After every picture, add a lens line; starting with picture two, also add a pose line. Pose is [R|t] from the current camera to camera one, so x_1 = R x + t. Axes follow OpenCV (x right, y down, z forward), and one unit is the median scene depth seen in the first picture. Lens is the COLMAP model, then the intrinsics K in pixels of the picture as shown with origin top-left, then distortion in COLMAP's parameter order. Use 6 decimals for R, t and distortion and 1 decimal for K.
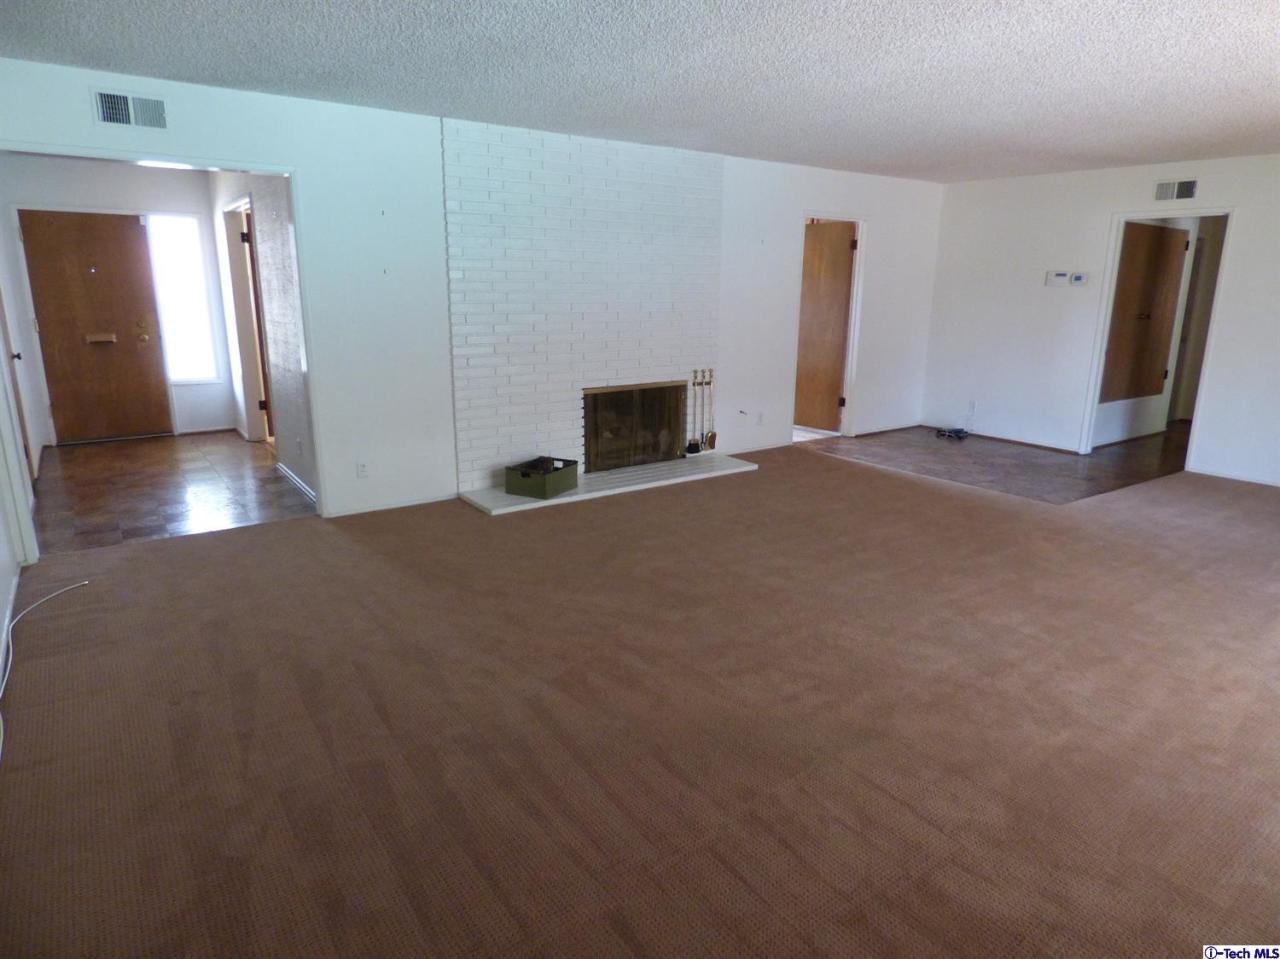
lens RADIAL K [[781.1, 0, 647.4], [0, 781.1, 479.0], [0, 0, 1]] dist [-0.015377, 0.003215]
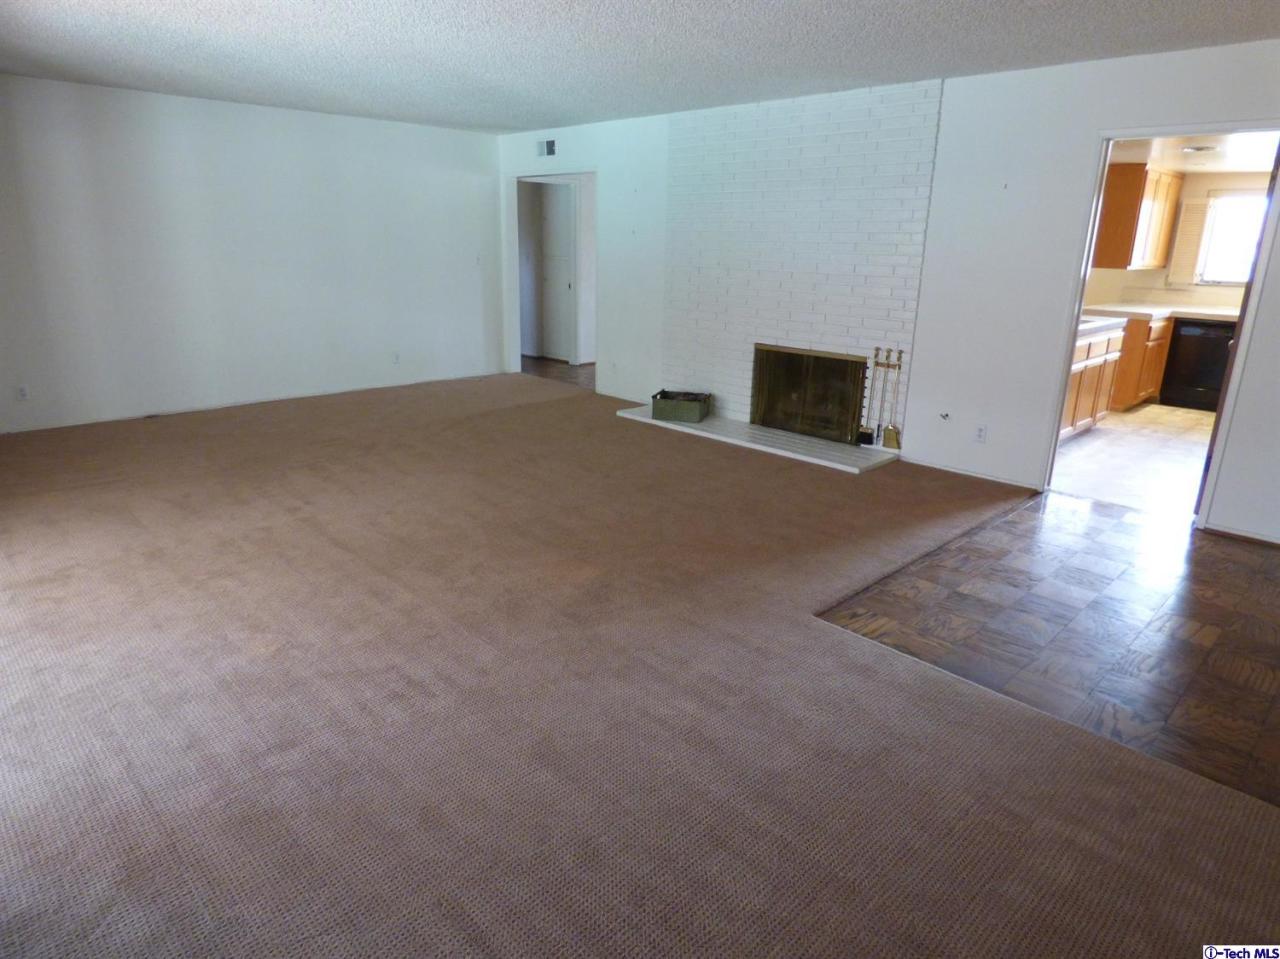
lens RADIAL K [[781.1, 0, 647.4], [0, 781.1, 479.0], [0, 0, 1]] dist [-0.015377, 0.003215]
pose [[0.166112, 0.282555, -0.944759, 0.855867], [-0.253224, 0.938165, 0.236059, -0.140553], [0.953040, 0.200023, 0.227390, 0.590438]]
